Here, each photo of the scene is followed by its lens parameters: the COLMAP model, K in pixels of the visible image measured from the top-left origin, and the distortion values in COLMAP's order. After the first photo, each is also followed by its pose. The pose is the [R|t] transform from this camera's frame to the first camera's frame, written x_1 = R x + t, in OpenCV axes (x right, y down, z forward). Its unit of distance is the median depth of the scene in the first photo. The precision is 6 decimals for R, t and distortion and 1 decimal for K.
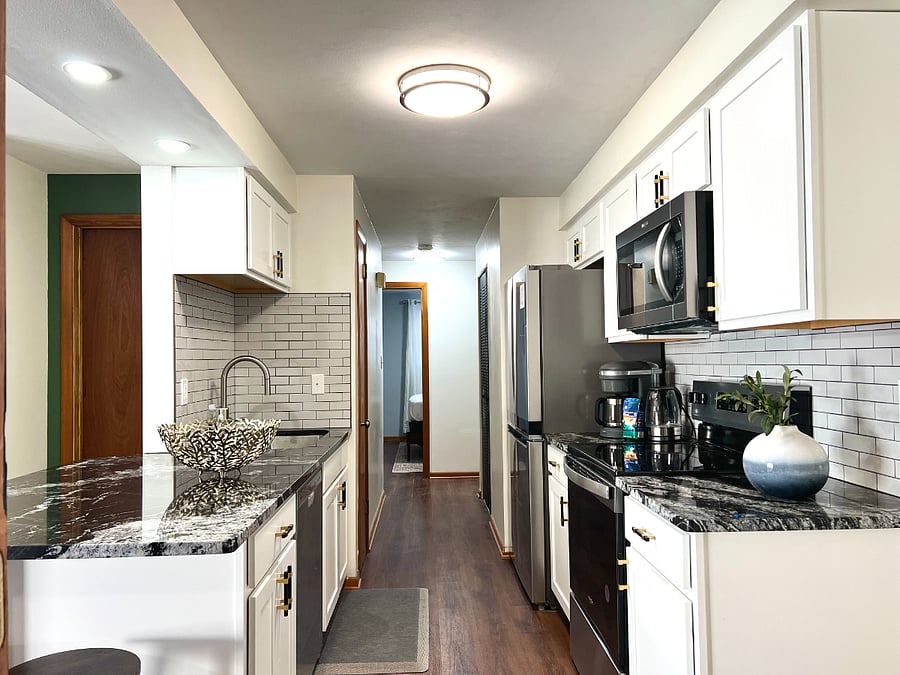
lens RADIAL K [[713.9, 0, 450.0], [0, 713.9, 337.5], [0, 0, 1]] dist [0.005950, -0.007332]
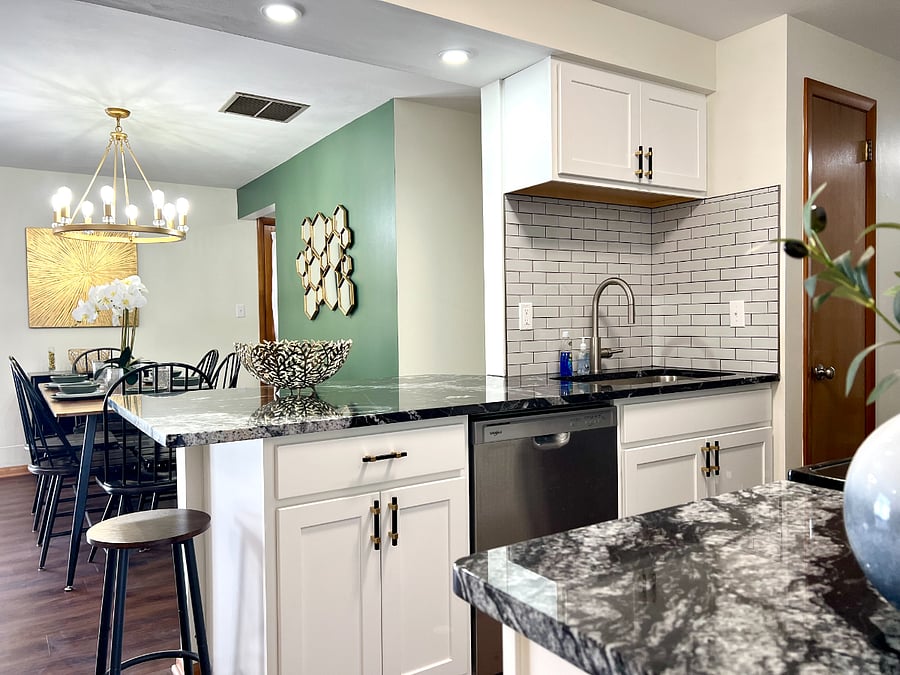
lens RADIAL K [[713.9, 0, 450.0], [0, 713.9, 337.5], [0, 0, 1]] dist [0.005950, -0.007332]
pose [[0.548355, 0.015141, -0.836108, 0.319820], [0.041919, 0.998081, 0.045566, 0.048902], [0.835194, -0.060036, 0.546668, 0.367785]]
